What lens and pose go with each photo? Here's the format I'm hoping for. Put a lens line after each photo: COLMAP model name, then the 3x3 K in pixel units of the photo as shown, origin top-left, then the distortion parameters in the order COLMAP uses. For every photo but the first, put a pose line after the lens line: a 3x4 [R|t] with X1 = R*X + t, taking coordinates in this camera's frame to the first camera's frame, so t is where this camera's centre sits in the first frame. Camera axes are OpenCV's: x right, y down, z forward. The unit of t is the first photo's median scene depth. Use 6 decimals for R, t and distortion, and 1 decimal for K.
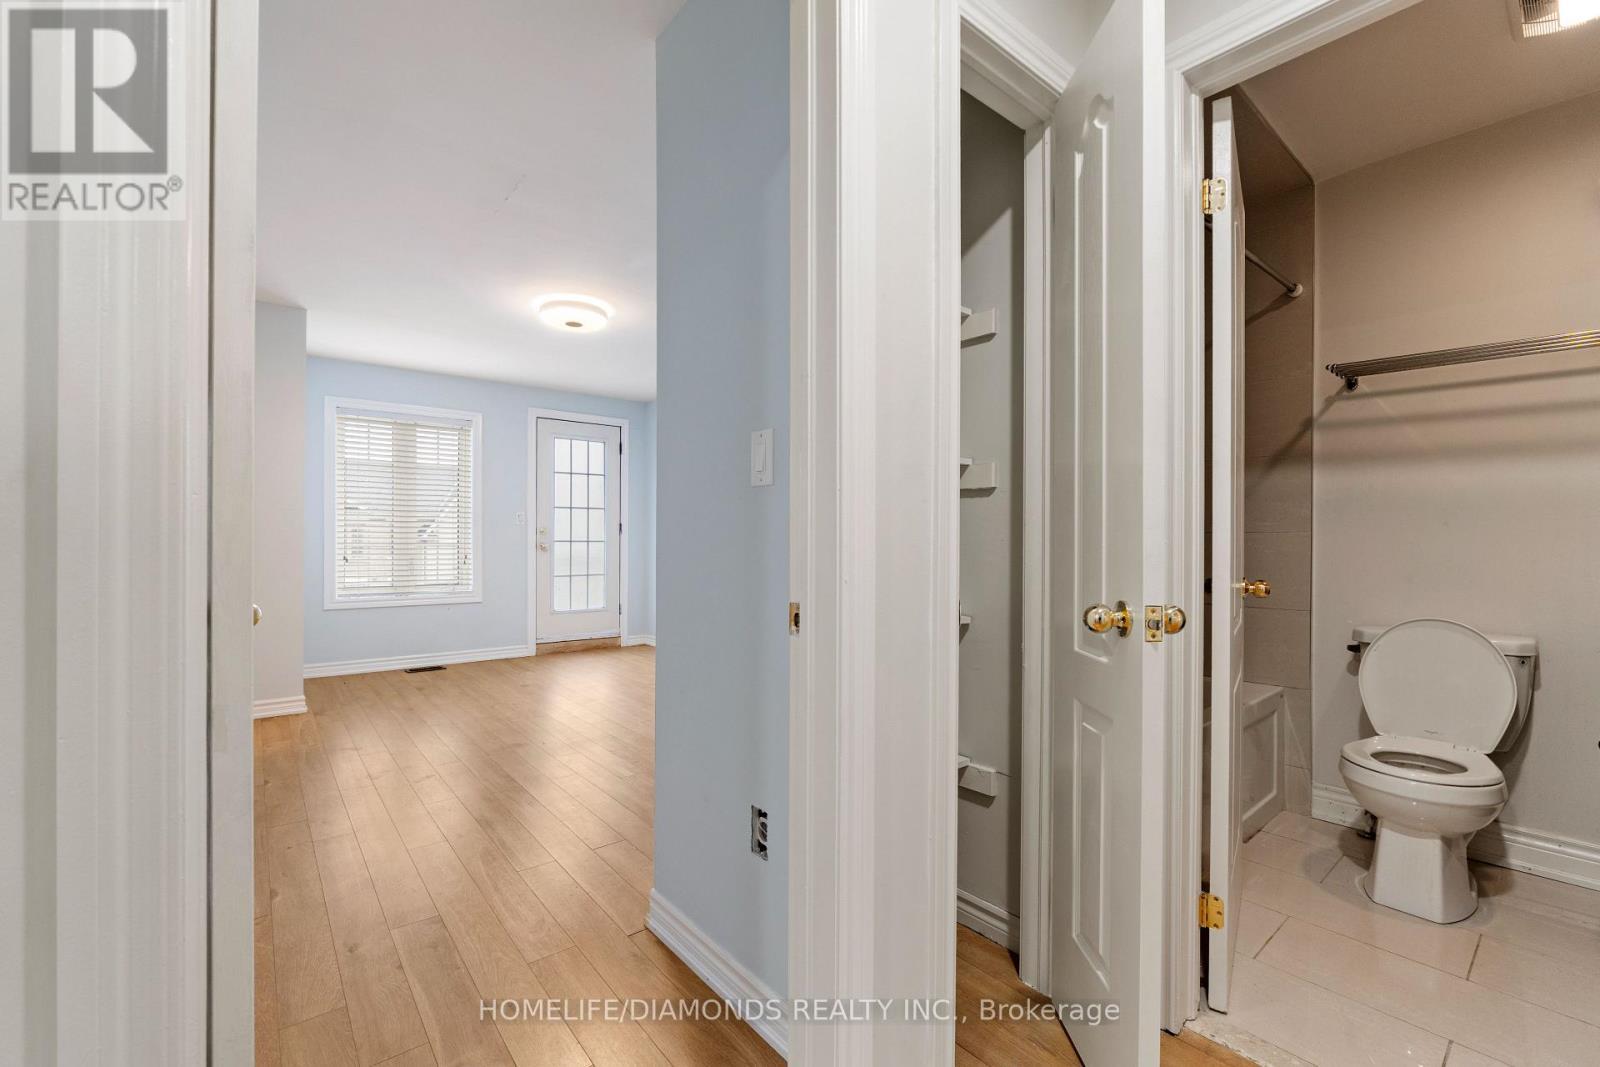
lens RADIAL K [[673.2, 0, 794.7], [0, 673.2, 533.9], [0, 0, 1]] dist [-0.004013, 0.000830]
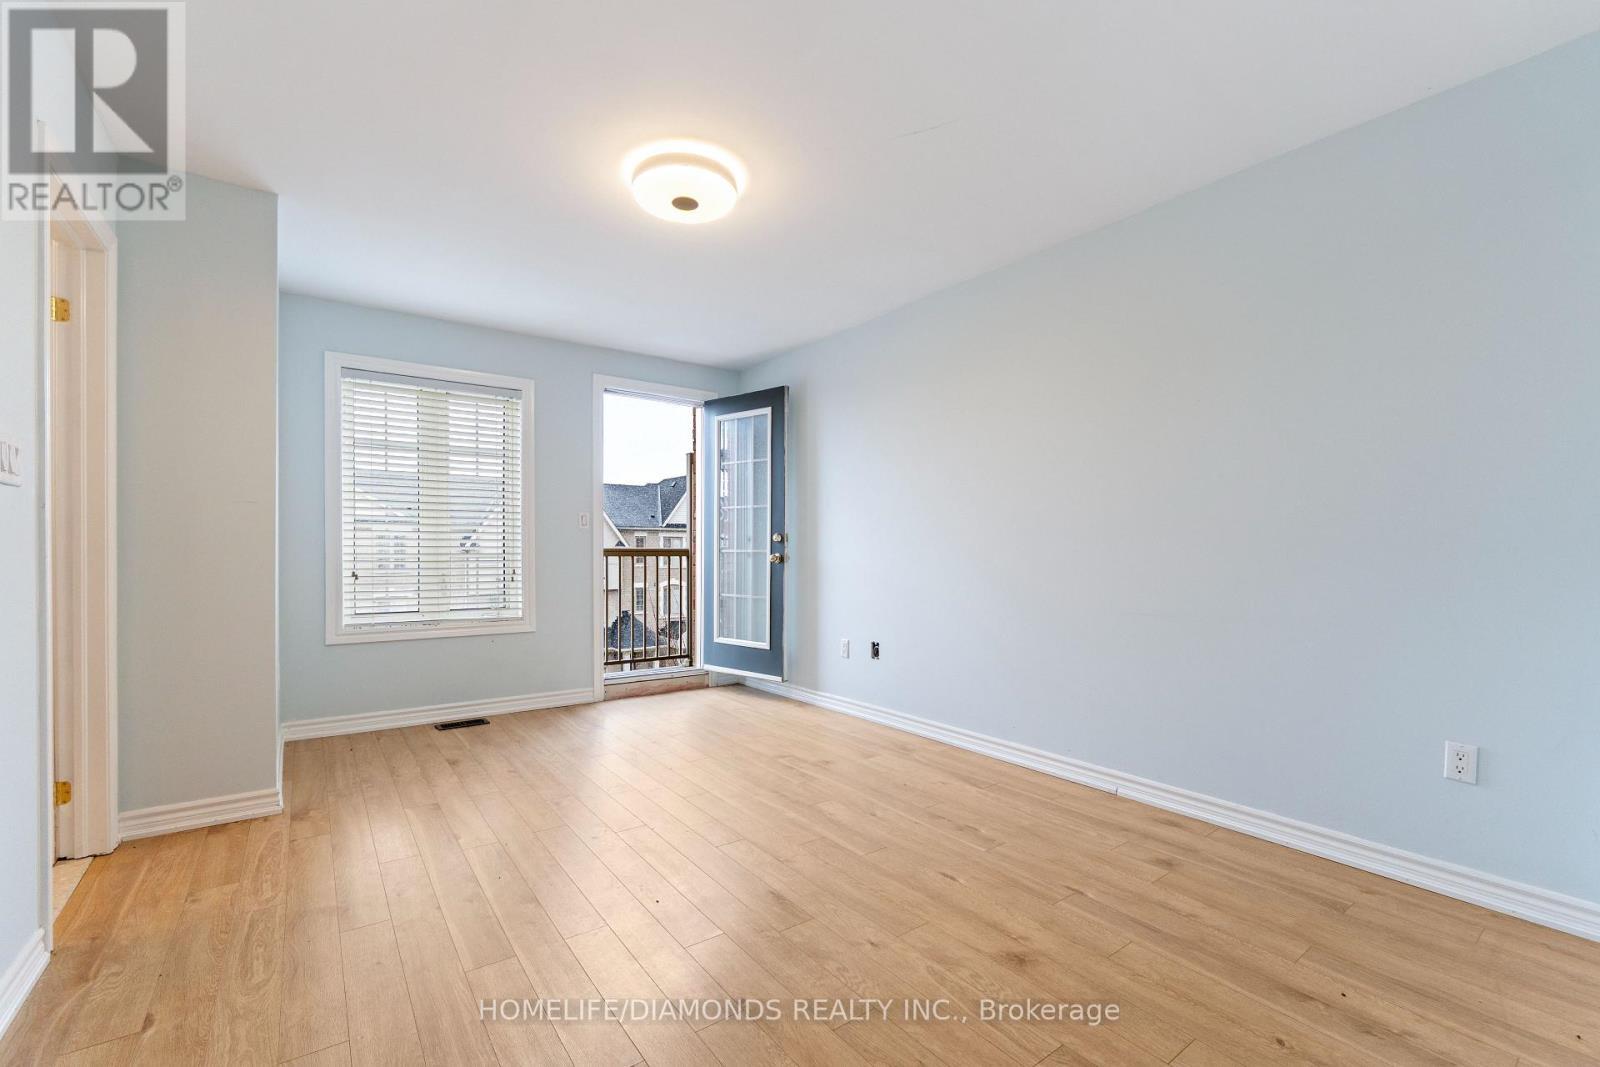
lens RADIAL K [[673.2, 0, 794.7], [0, 673.2, 533.9], [0, 0, 1]] dist [-0.004013, 0.000830]
pose [[0.998658, -0.008269, -0.051123, -0.159660], [0.007707, 0.999908, -0.011176, 0.003687], [0.051210, 0.010767, 0.998630, 0.308400]]
